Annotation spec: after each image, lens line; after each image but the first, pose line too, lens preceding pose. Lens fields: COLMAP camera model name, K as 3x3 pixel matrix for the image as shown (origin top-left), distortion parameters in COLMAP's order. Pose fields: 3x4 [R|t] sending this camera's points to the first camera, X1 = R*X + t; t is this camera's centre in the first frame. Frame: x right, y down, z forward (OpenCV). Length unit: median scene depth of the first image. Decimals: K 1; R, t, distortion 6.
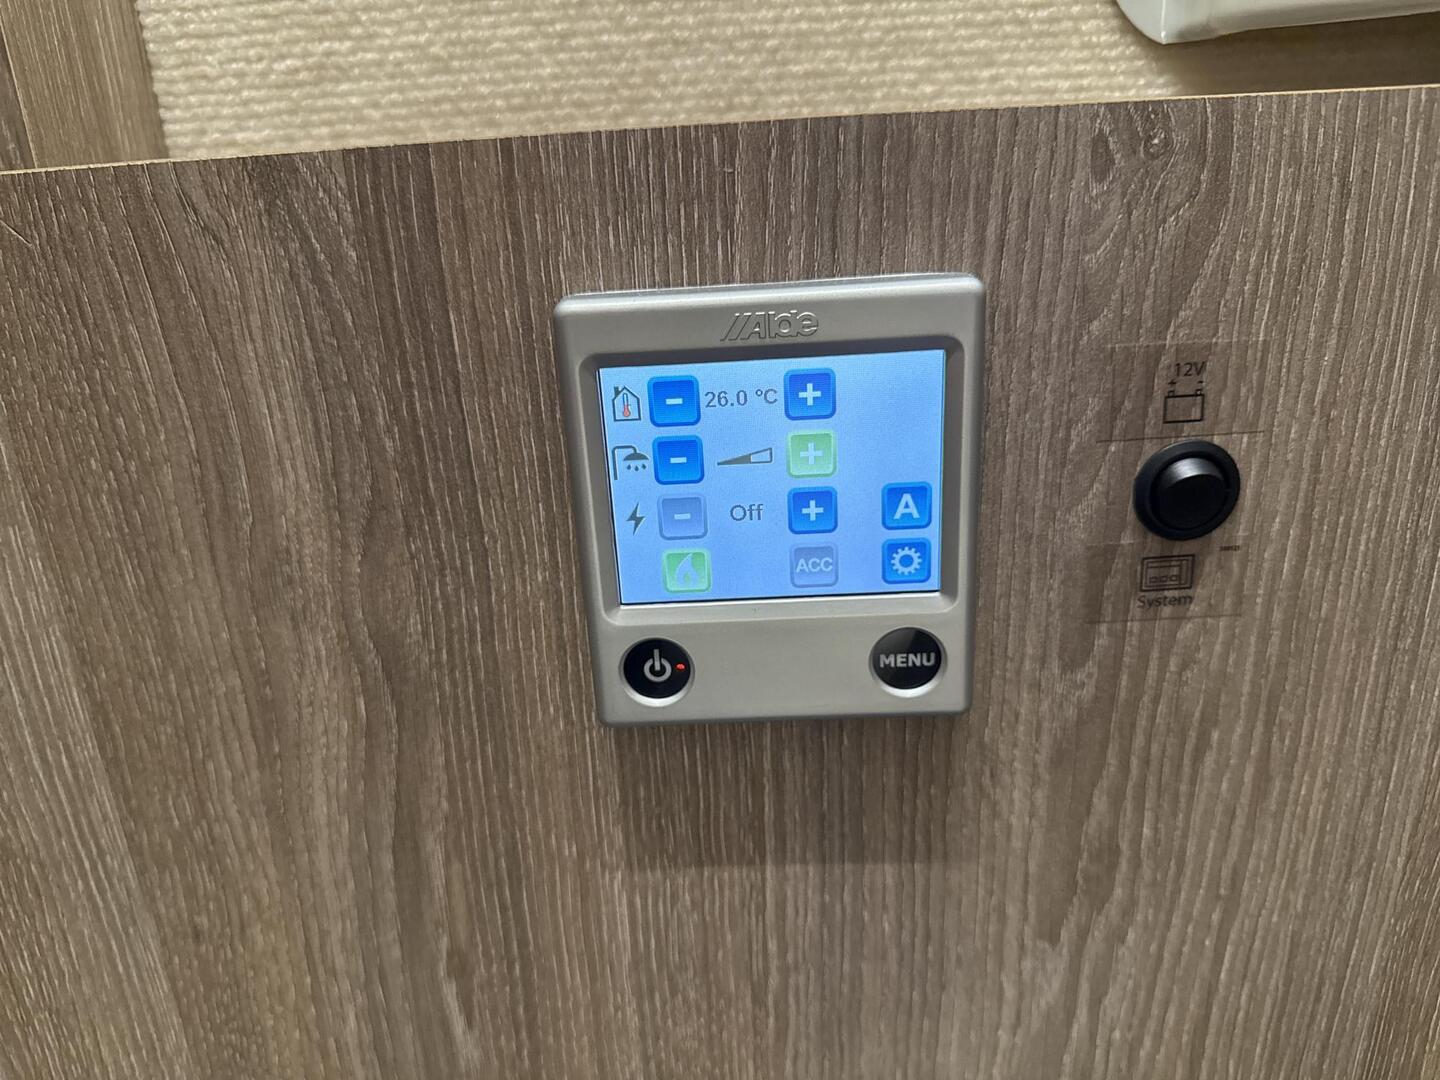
lens RADIAL K [[1019.0, 0, 718.9], [0, 1019.0, 547.7], [0, 0, 1]] dist [0.010781, -0.019948]
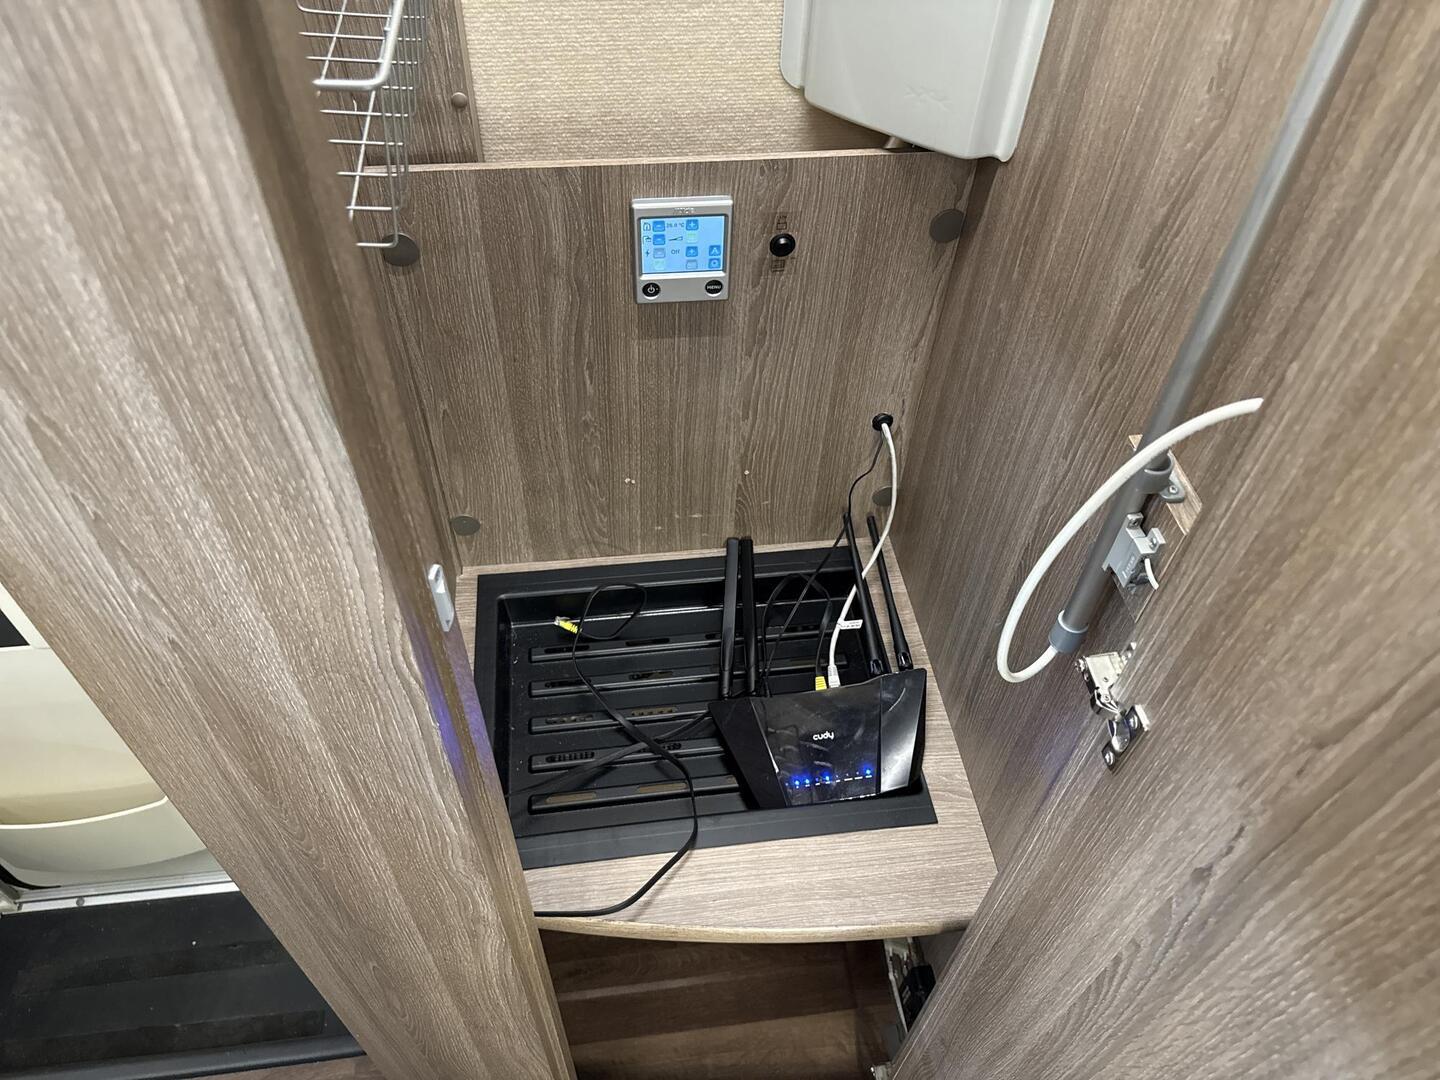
lens RADIAL K [[1019.0, 0, 719.7], [0, 1019.0, 548.4], [0, 0, 1]] dist [0.010781, -0.019948]
pose [[0.984619, -0.051938, 0.166817, -0.511402], [-0.033440, 0.881120, 0.471708, -0.870773], [-0.171485, -0.470031, 0.865831, -2.945235]]
